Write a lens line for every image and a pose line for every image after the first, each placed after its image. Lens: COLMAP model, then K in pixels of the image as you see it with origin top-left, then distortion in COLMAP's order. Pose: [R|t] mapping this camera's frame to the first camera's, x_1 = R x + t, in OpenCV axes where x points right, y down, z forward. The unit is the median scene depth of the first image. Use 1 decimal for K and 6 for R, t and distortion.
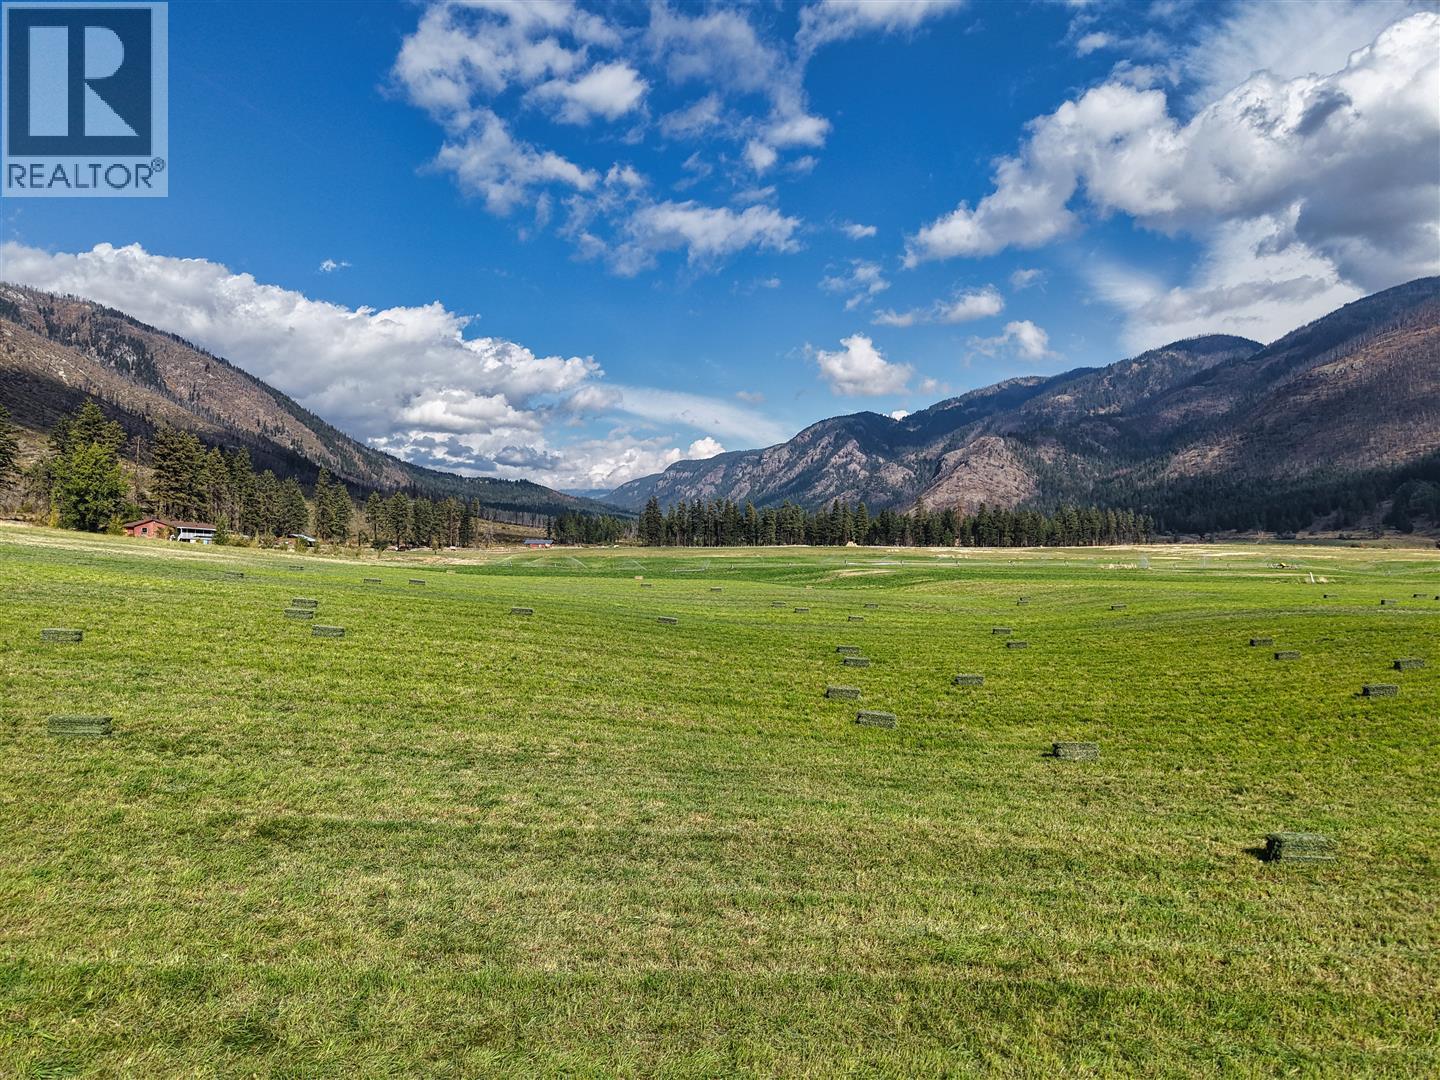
lens RADIAL K [[1027.9, 0, 720.0], [0, 1027.9, 540.0], [0, 0, 1]] dist [0.009890, -0.008587]
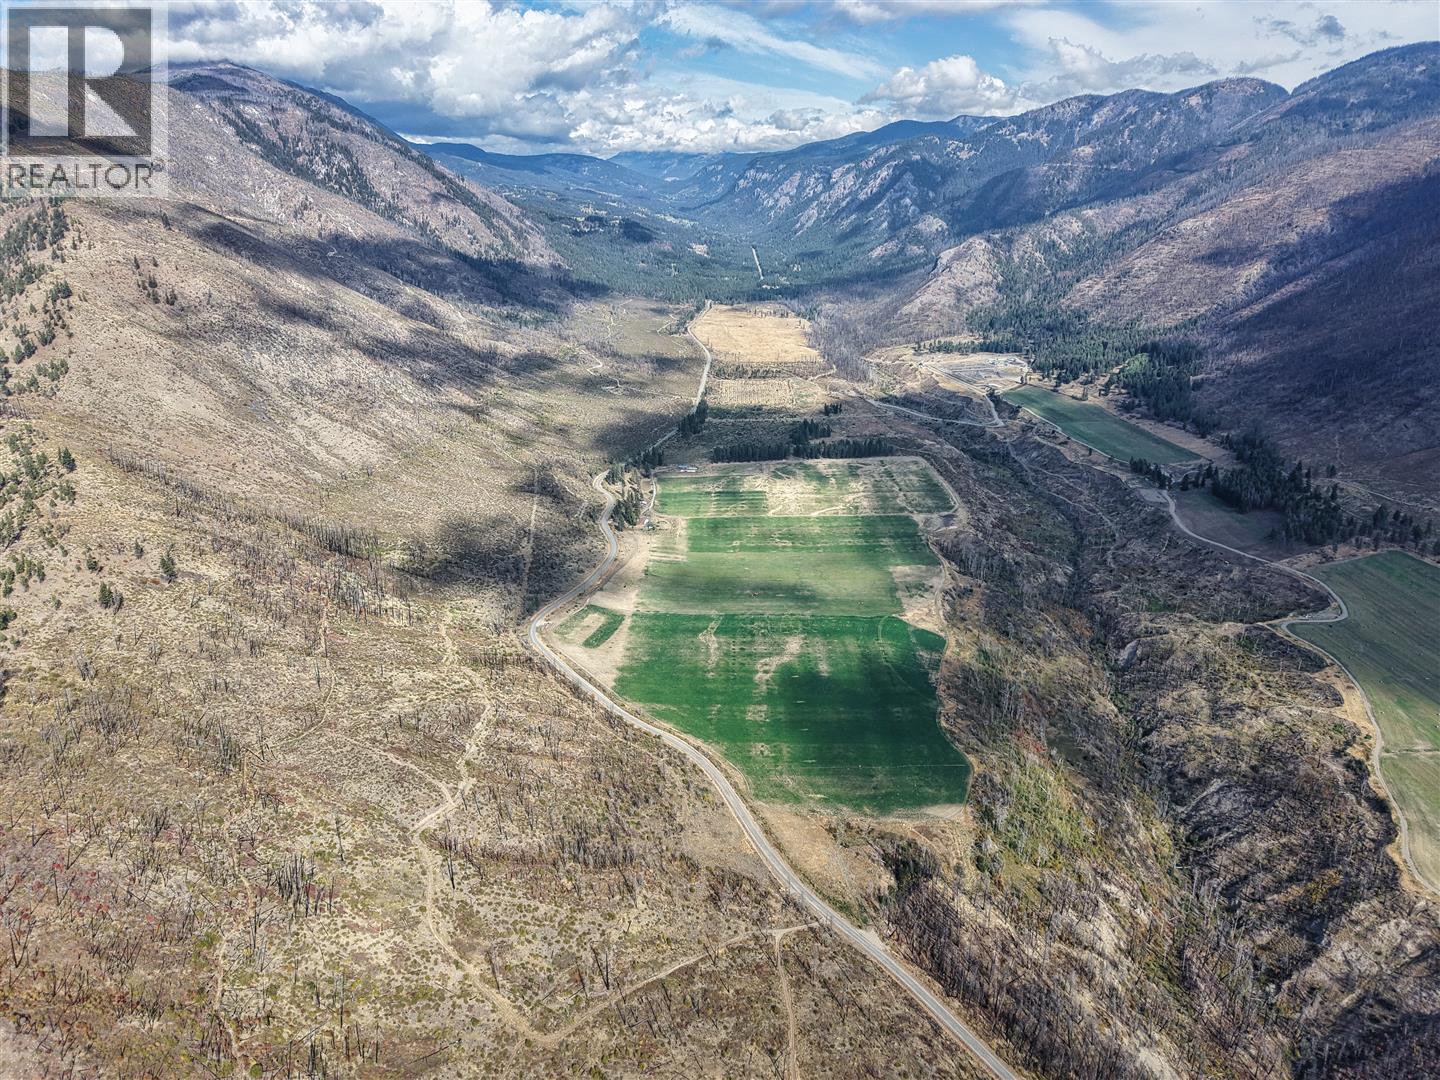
lens RADIAL K [[1027.9, 0, 720.0], [0, 1027.9, 540.0], [0, 0, 1]] dist [0.009890, -0.008587]
pose [[0.996681, 0.022993, -0.078090, 0.019826], [0.003865, 0.944832, 0.327531, -0.087674], [0.081313, -0.326746, 0.941608, -0.225351]]
